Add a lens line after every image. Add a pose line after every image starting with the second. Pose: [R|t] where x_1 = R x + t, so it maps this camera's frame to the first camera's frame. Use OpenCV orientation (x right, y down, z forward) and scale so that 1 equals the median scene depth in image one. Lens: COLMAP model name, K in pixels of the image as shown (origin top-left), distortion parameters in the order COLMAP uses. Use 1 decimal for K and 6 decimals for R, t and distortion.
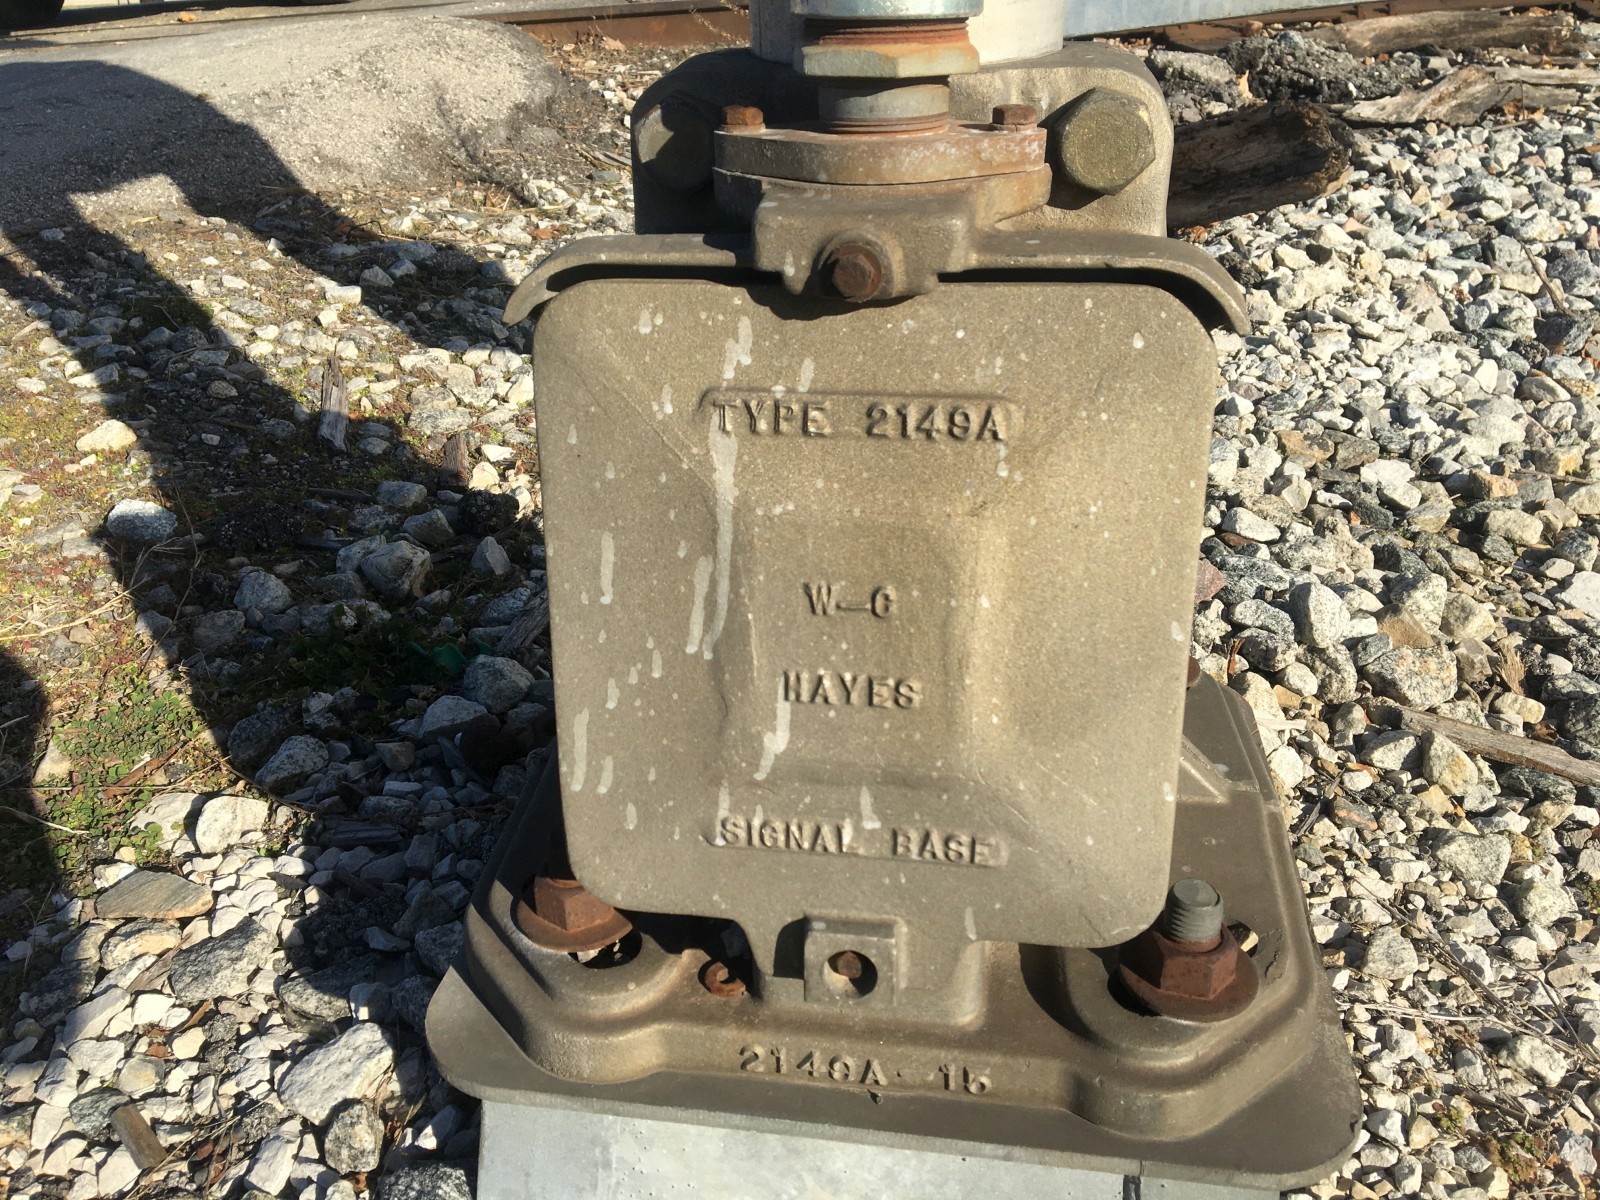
lens RADIAL K [[1340.2, 0, 800.0], [0, 1340.2, 600.0], [0, 0, 1]] dist [0.011376, -0.003774]
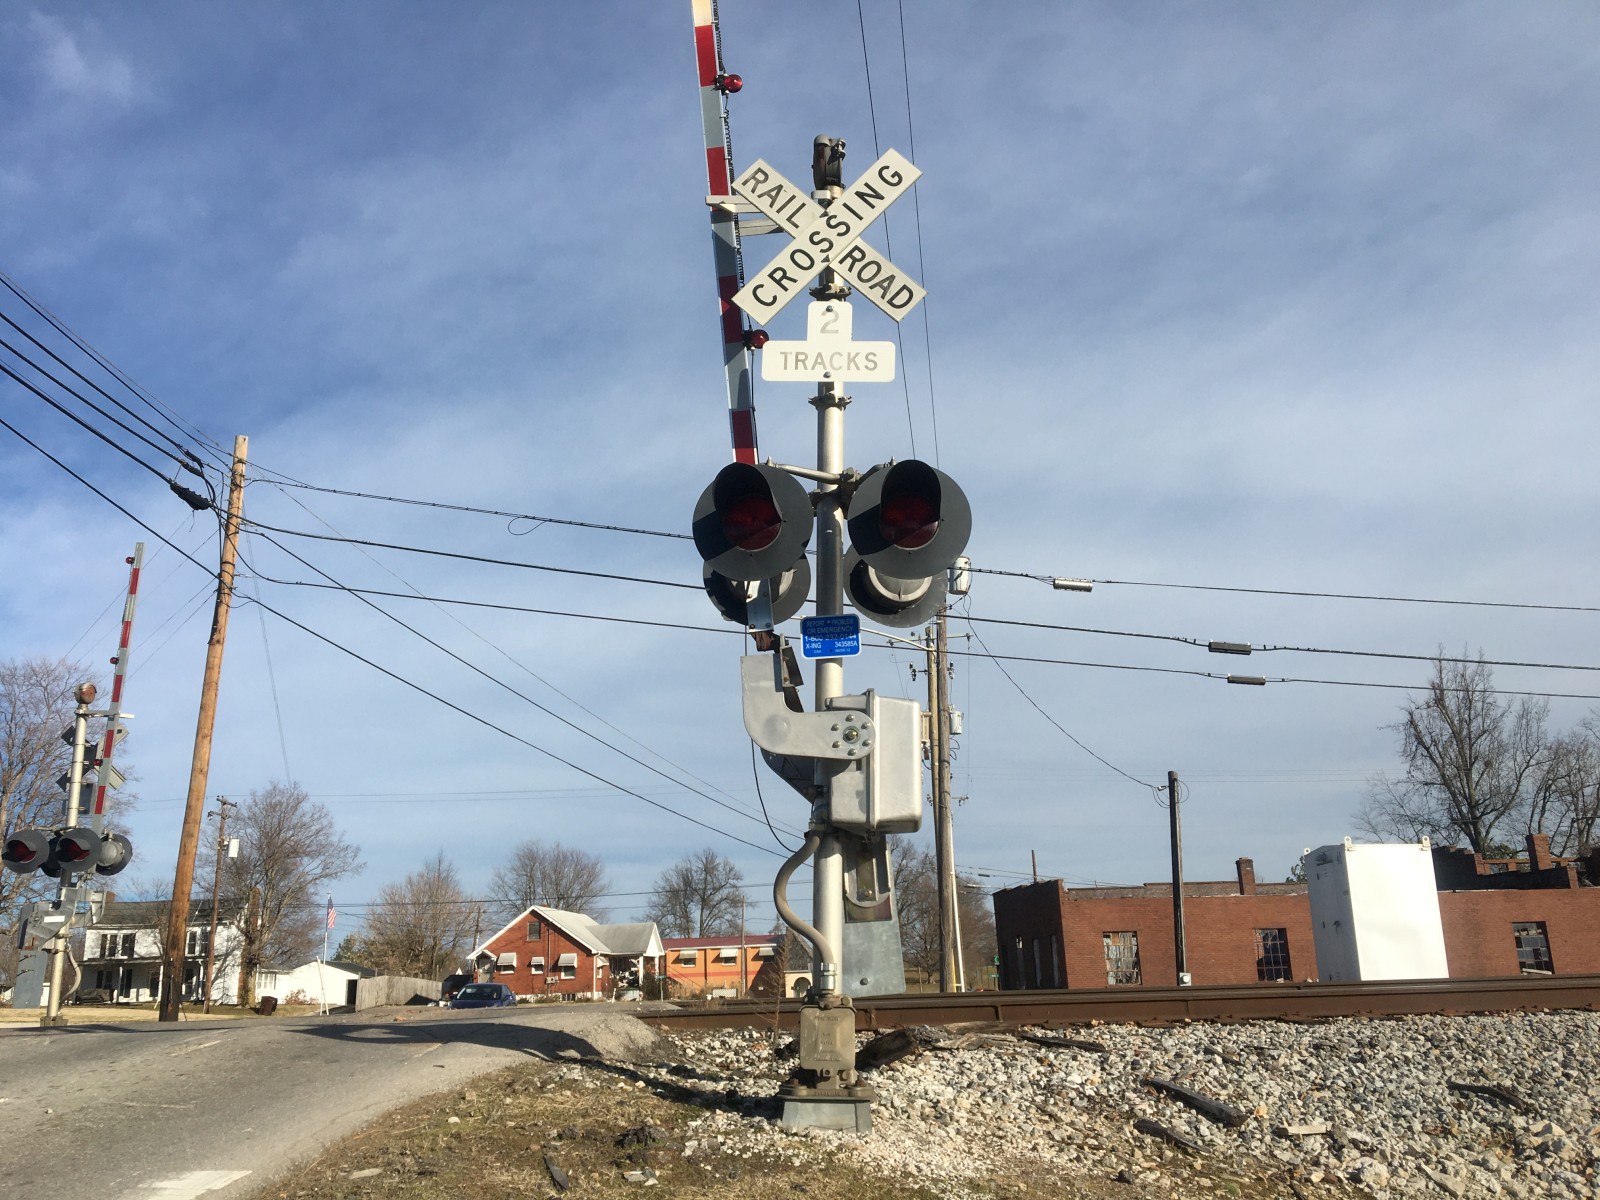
lens RADIAL K [[1321.6, 0, 800.0], [0, 1321.6, 600.0], [0, 0, 1]] dist [0.119024, -0.142858]
pose [[0.990725, 0.072461, 0.114953, -0.537944], [0.025199, 0.733311, -0.679426, 1.524745], [-0.133528, 0.676021, 0.724683, -2.972648]]
